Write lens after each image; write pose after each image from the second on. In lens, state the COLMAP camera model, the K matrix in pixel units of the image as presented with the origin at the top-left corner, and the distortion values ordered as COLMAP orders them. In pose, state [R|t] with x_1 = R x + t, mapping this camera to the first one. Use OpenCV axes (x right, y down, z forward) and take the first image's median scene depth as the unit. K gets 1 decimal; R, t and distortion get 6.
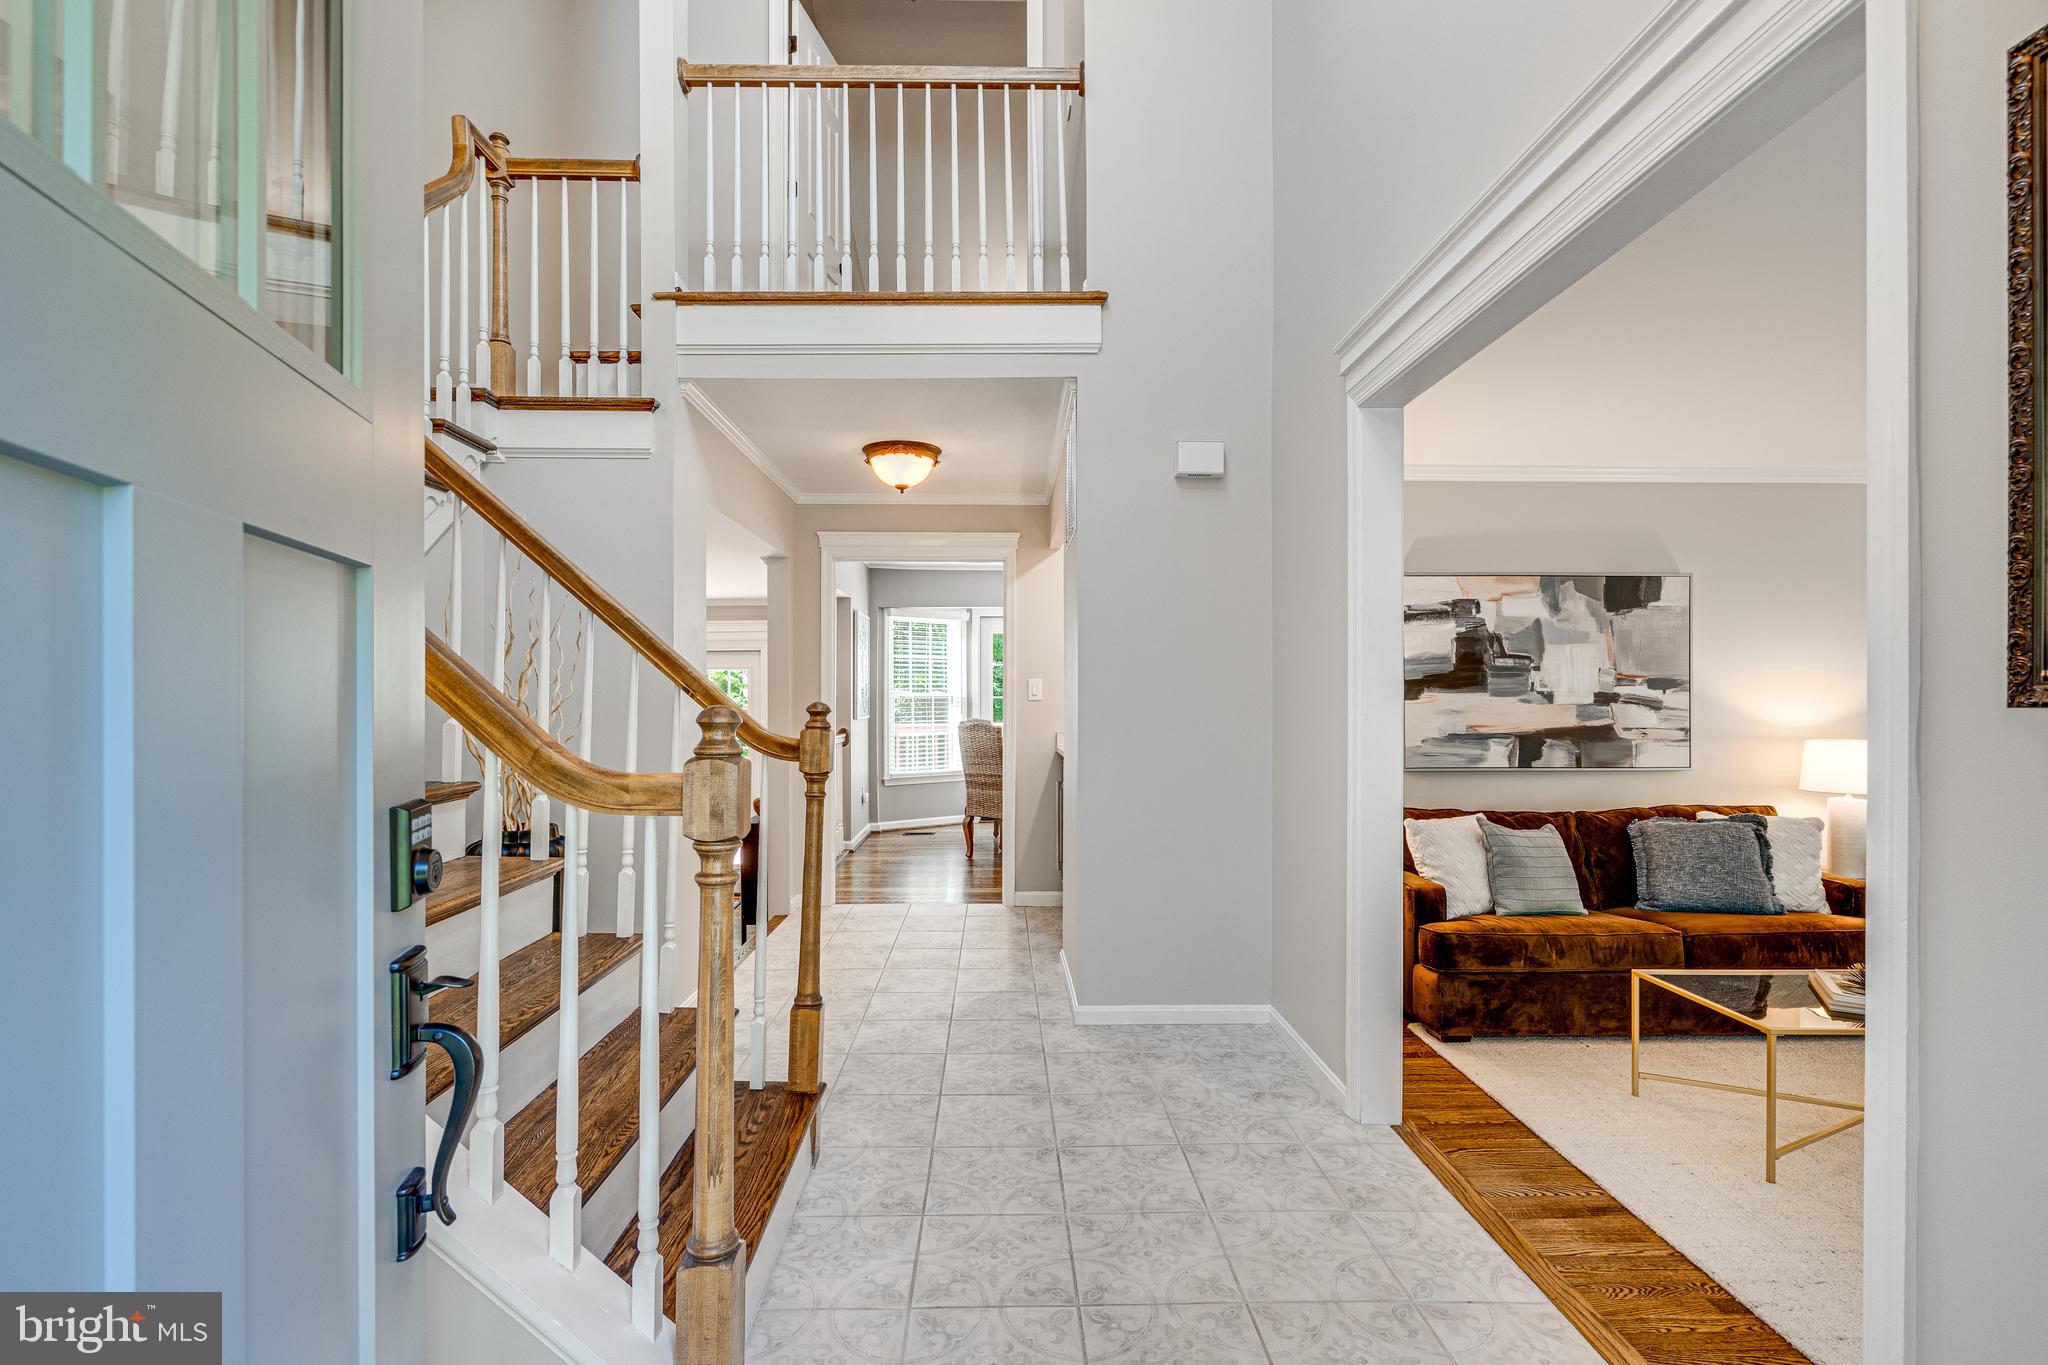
lens RADIAL K [[944.6, 0, 1019.0], [0, 944.6, 698.1], [0, 0, 1]] dist [-0.001578, 0.001533]
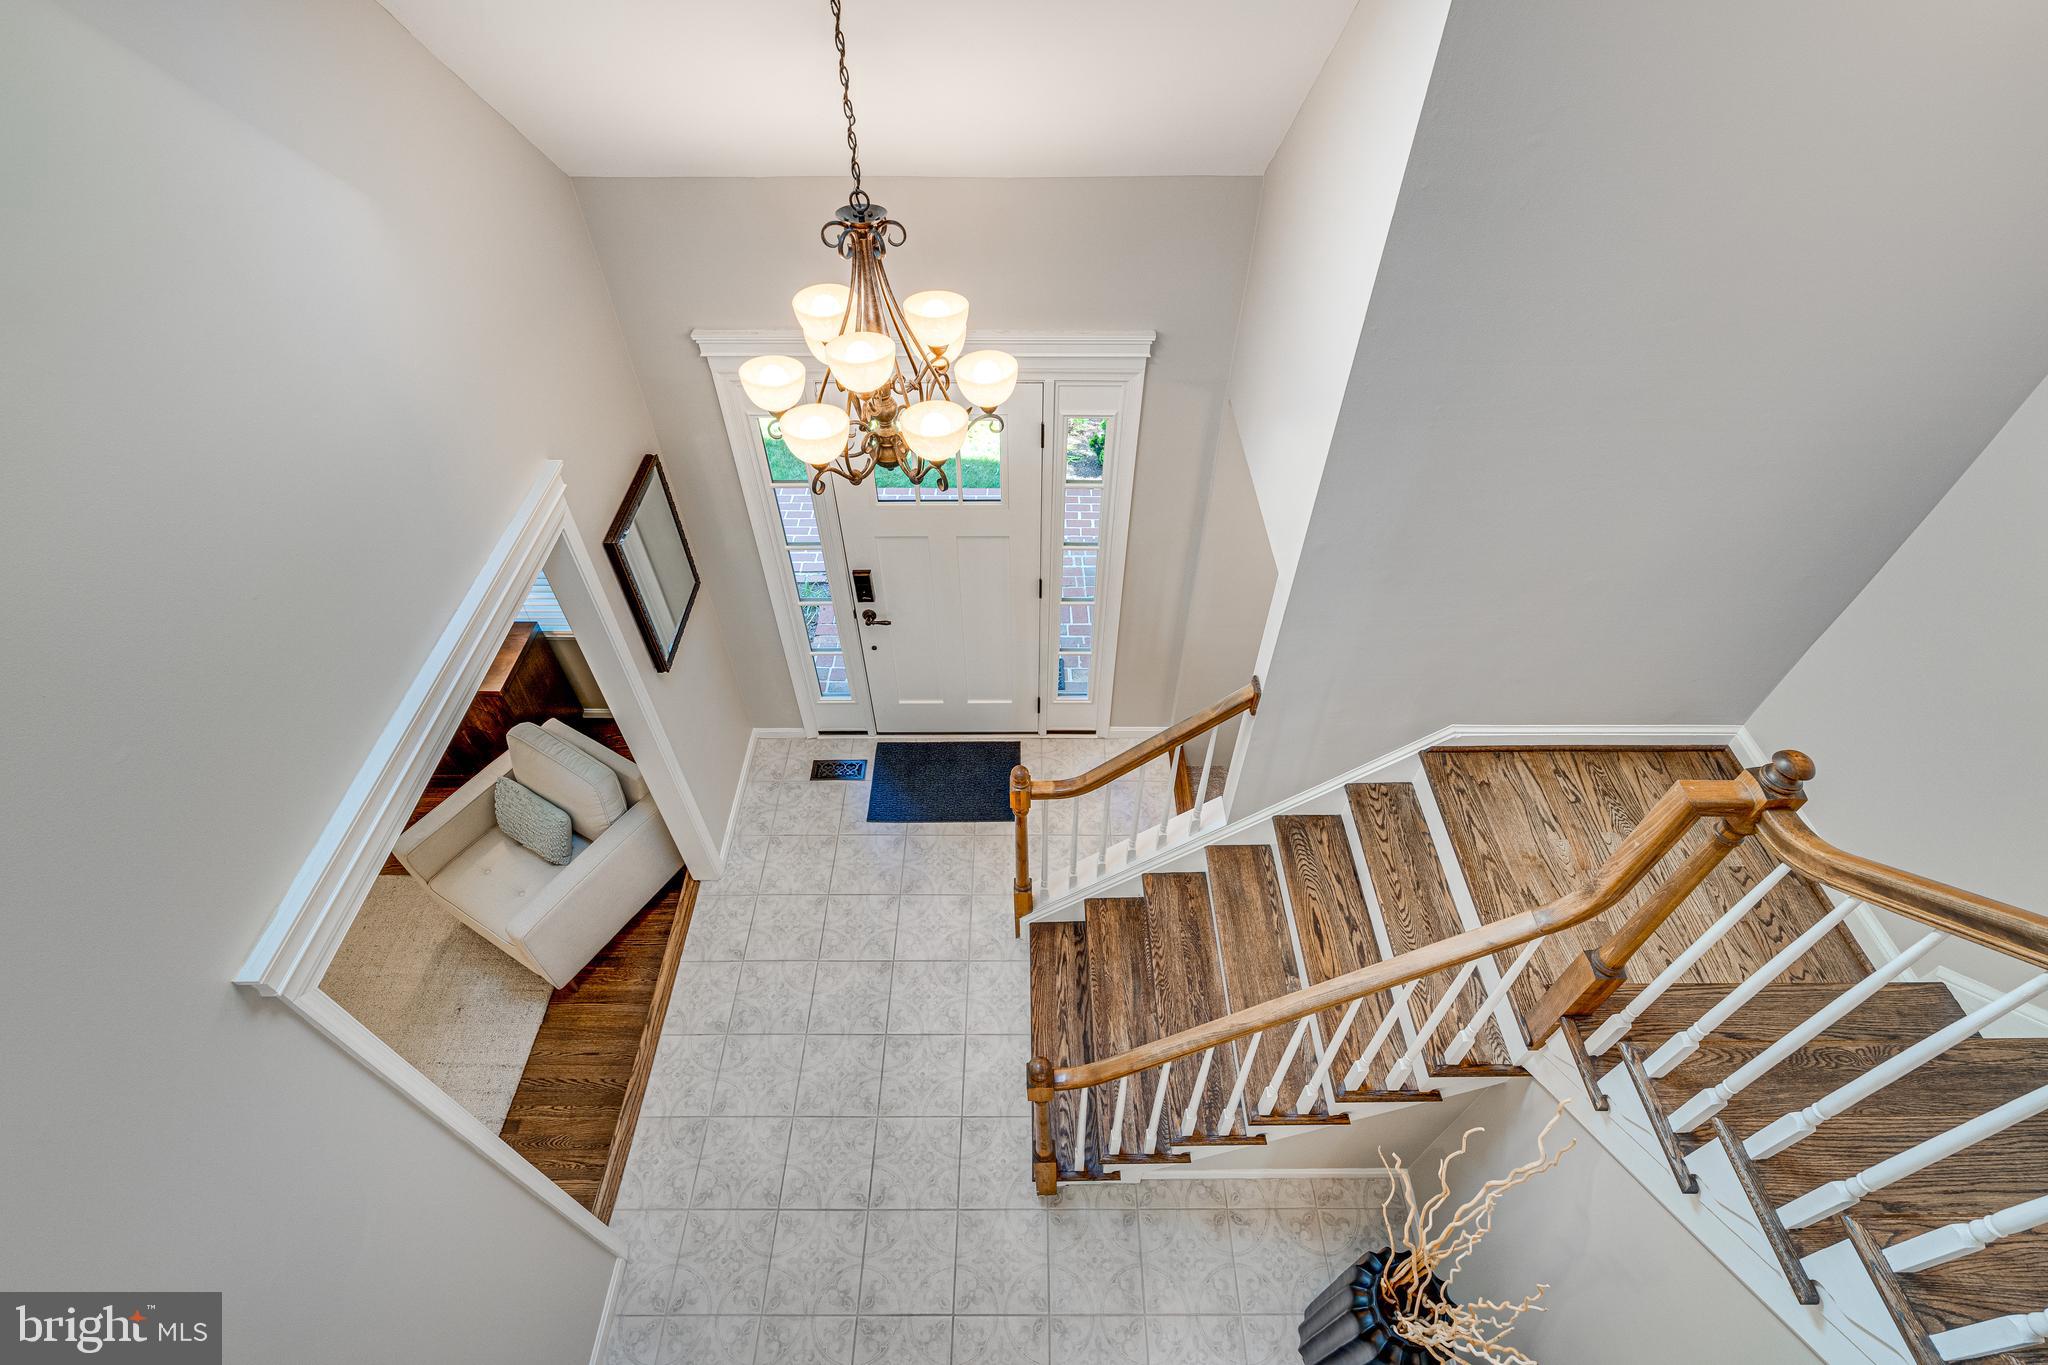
lens RADIAL K [[946.3, 0, 1040.3], [0, 946.3, 722.2], [0, 0, 1]] dist [0.000098, 0.000448]
pose [[-0.999908, -0.013402, 0.002131, -0.255163], [-0.007508, 0.677132, 0.735823, -1.279544], [-0.011304, 0.735739, -0.677170, 1.754960]]
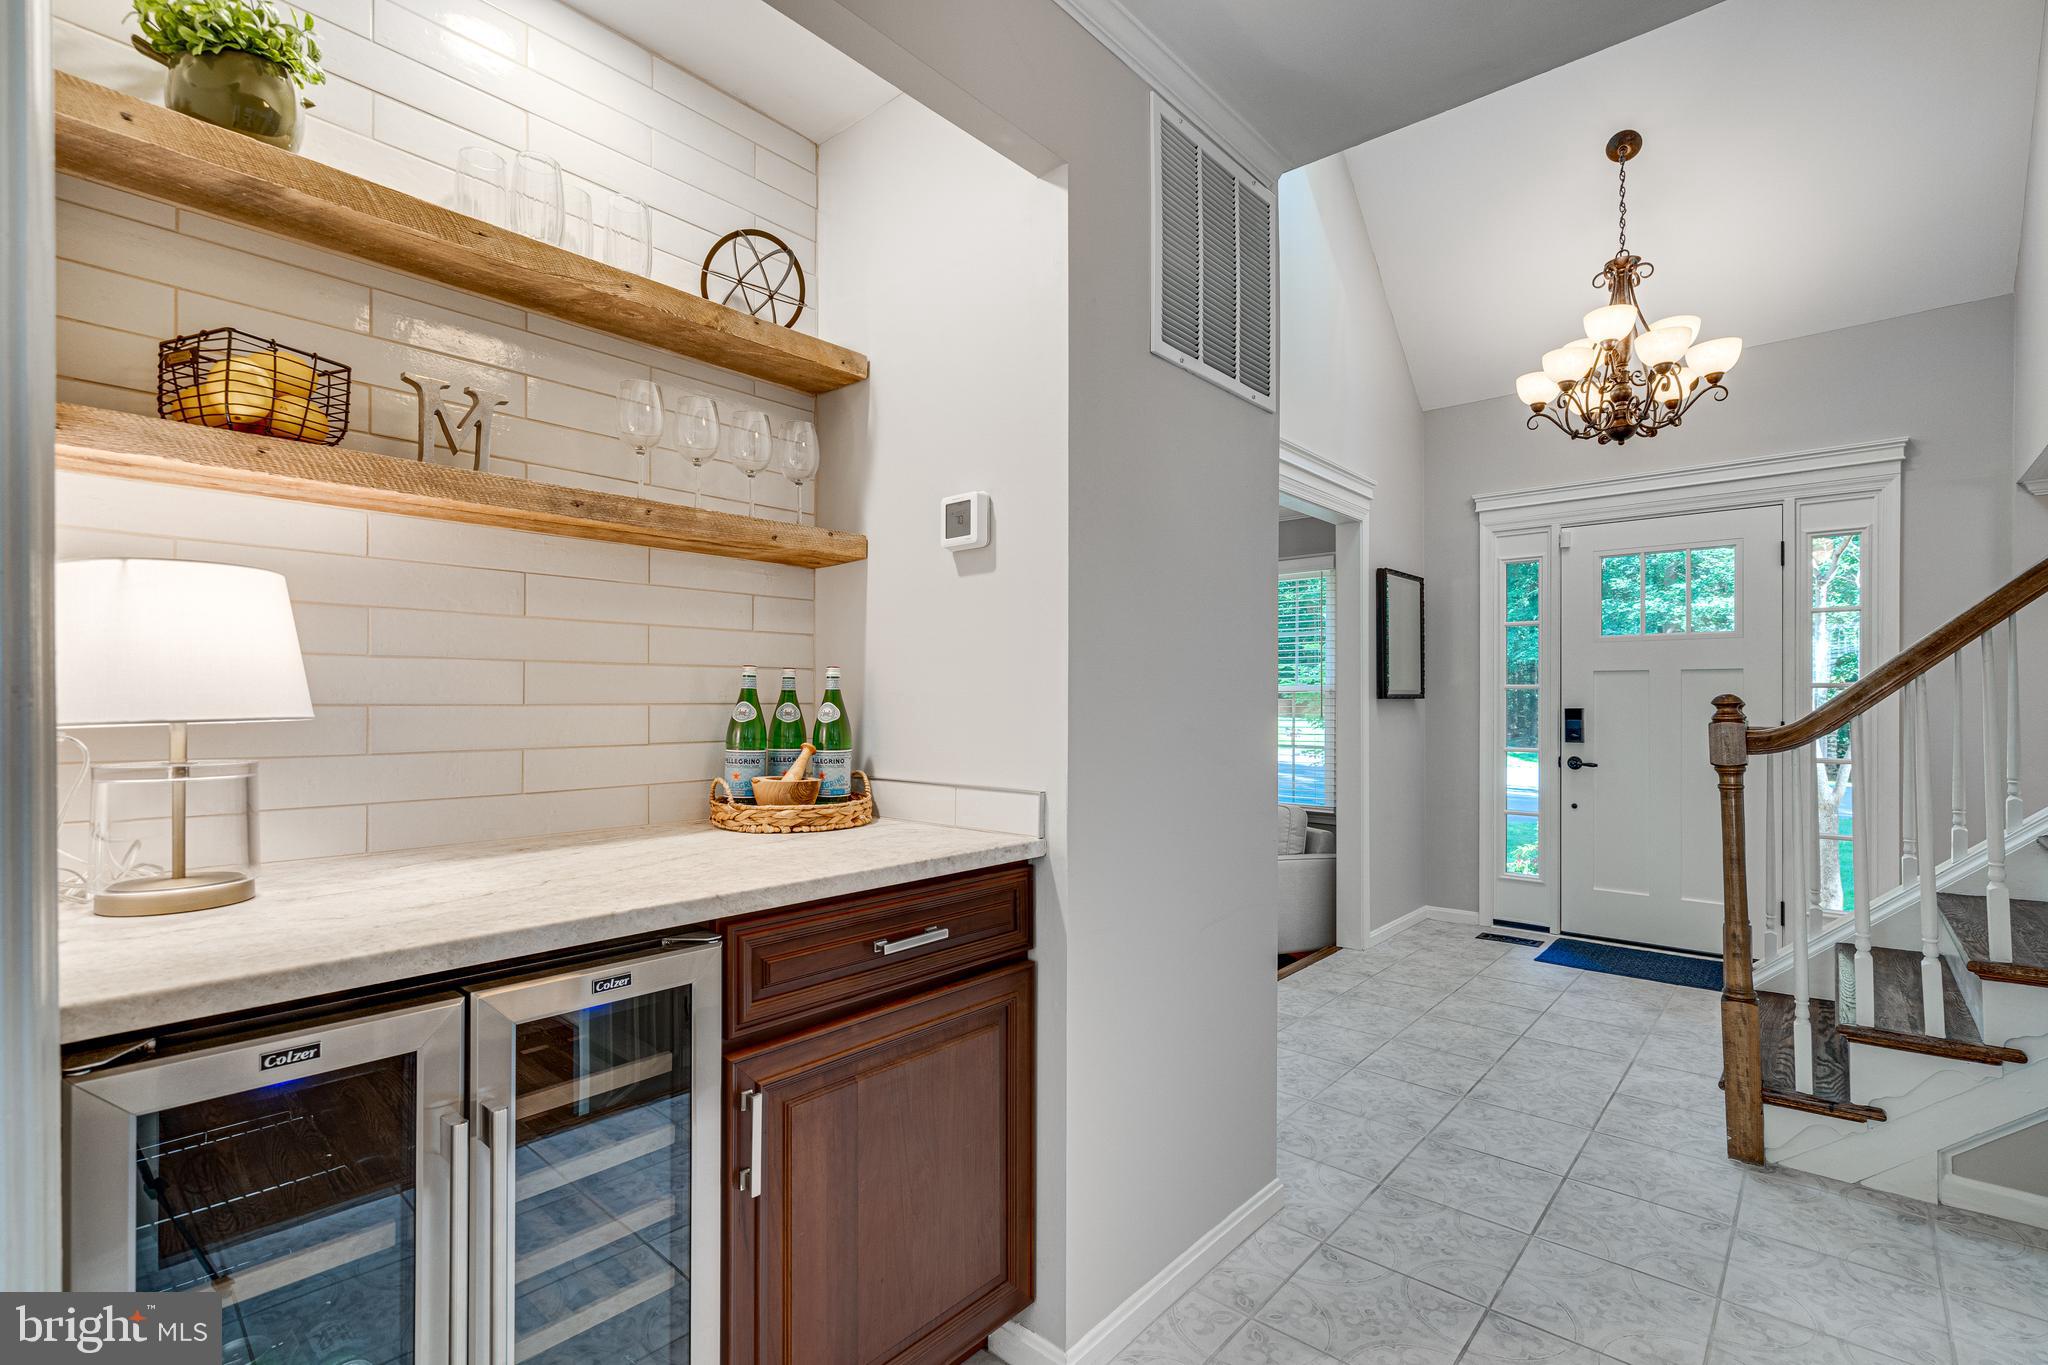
lens RADIAL K [[944.6, 0, 1019.0], [0, 944.6, 698.1], [0, 0, 1]] dist [-0.001578, 0.001533]
pose [[-0.739033, 0.003516, 0.673660, -0.400910], [-0.002660, 0.999963, -0.008137, 0.021746], [-0.673664, -0.007806, -0.738997, 2.705724]]
